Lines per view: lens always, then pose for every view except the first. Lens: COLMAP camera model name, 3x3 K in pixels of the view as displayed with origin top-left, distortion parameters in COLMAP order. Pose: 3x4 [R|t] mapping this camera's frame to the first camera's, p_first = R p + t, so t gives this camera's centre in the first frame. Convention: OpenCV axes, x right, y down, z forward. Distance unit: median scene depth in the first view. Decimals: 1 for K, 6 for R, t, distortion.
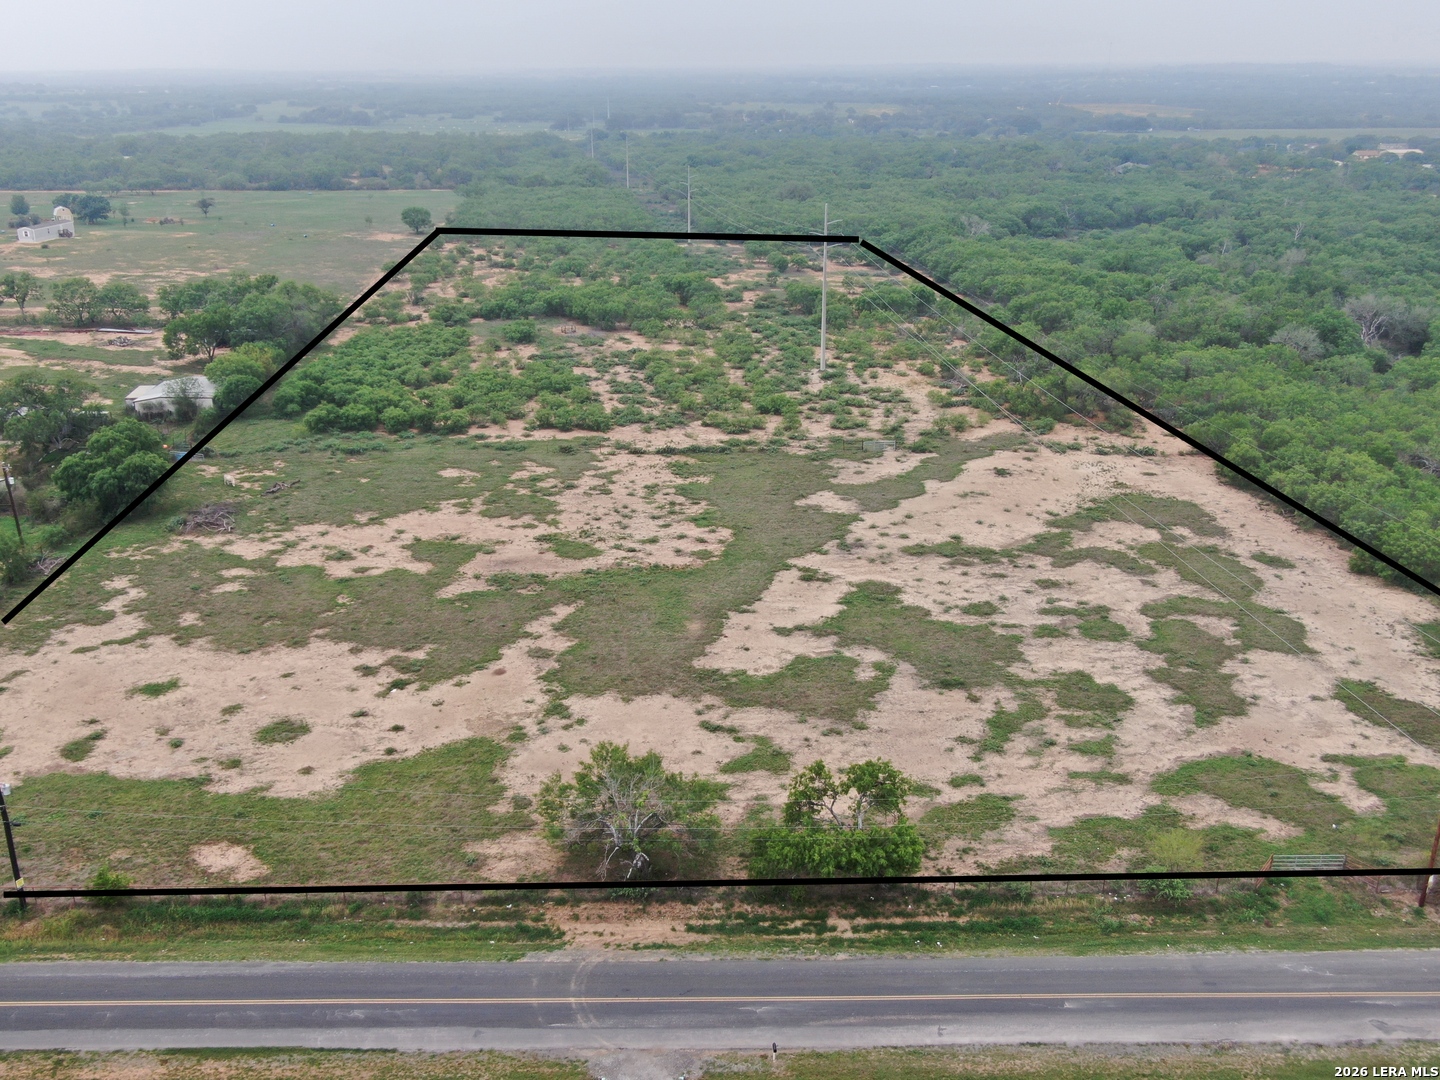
lens RADIAL K [[1318.8, 0, 718.6], [0, 1318.8, 547.5], [0, 0, 1]] dist [-0.006768, 0.010904]
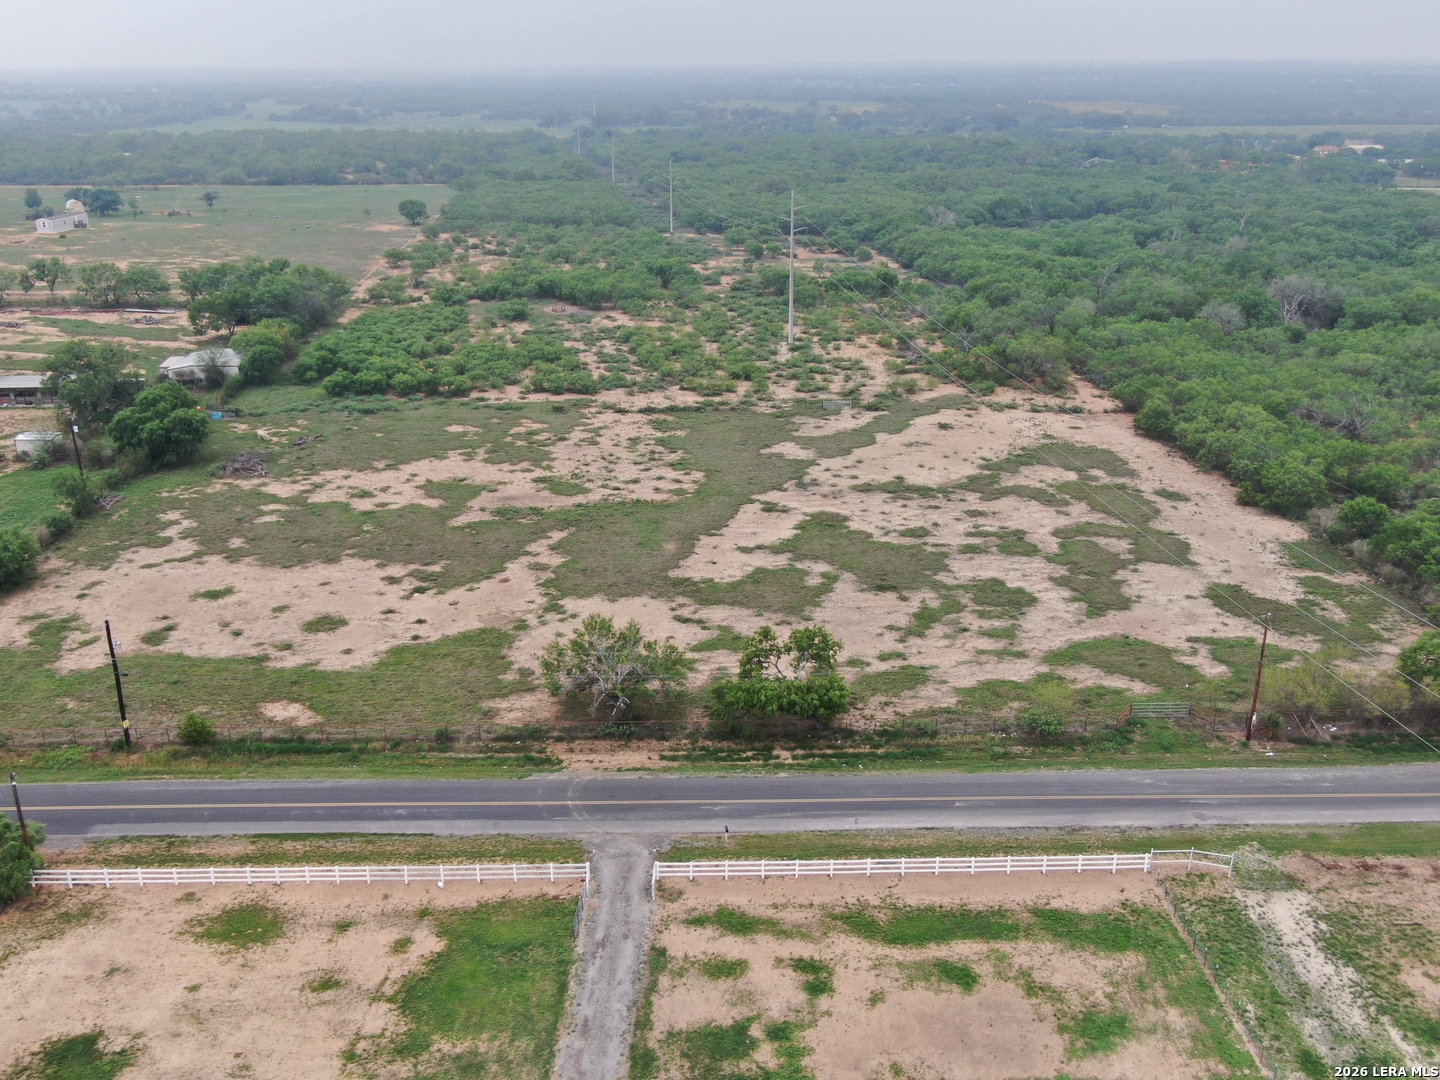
lens RADIAL K [[1318.8, 0, 718.6], [0, 1318.8, 547.5], [0, 0, 1]] dist [-0.006768, 0.010904]
pose [[0.999949, -0.004016, 0.009230, 0.009528], [0.004003, 0.999991, 0.001344, 0.040688], [-0.009236, -0.001307, 0.999956, -0.117277]]
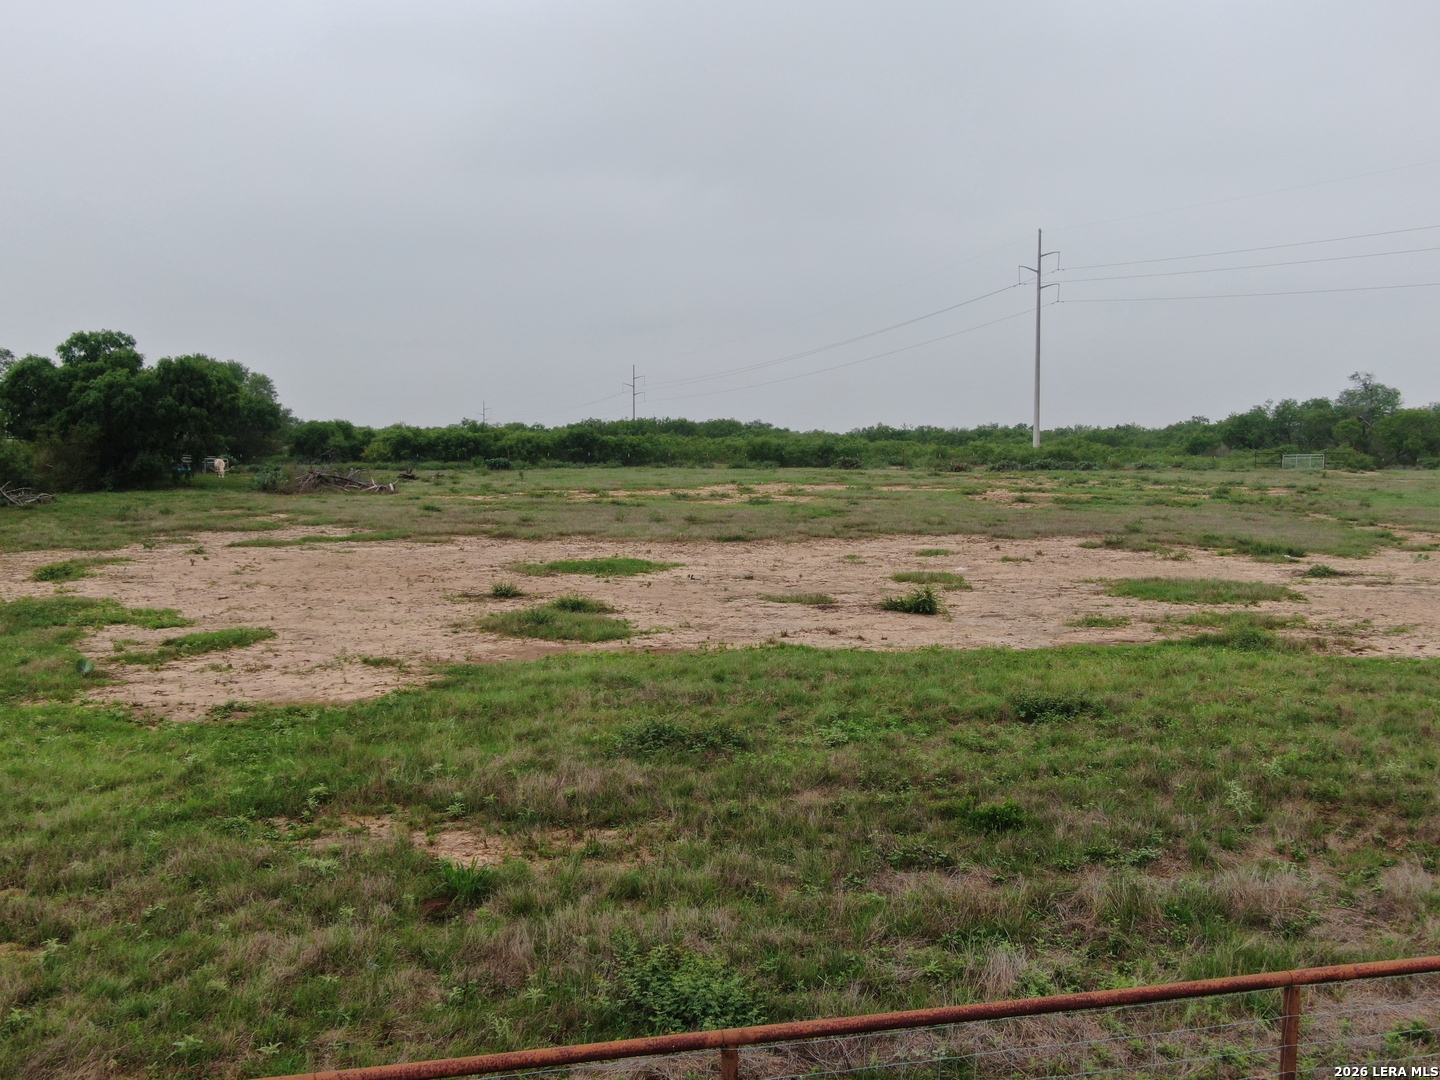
lens RADIAL K [[1318.8, 0, 718.6], [0, 1318.8, 547.5], [0, 0, 1]] dist [-0.006768, 0.010904]
pose [[0.977917, -0.011365, 0.208686, -0.288023], [0.069220, 0.959777, -0.272099, 0.117142], [-0.197200, 0.280535, 0.939368, 0.434041]]
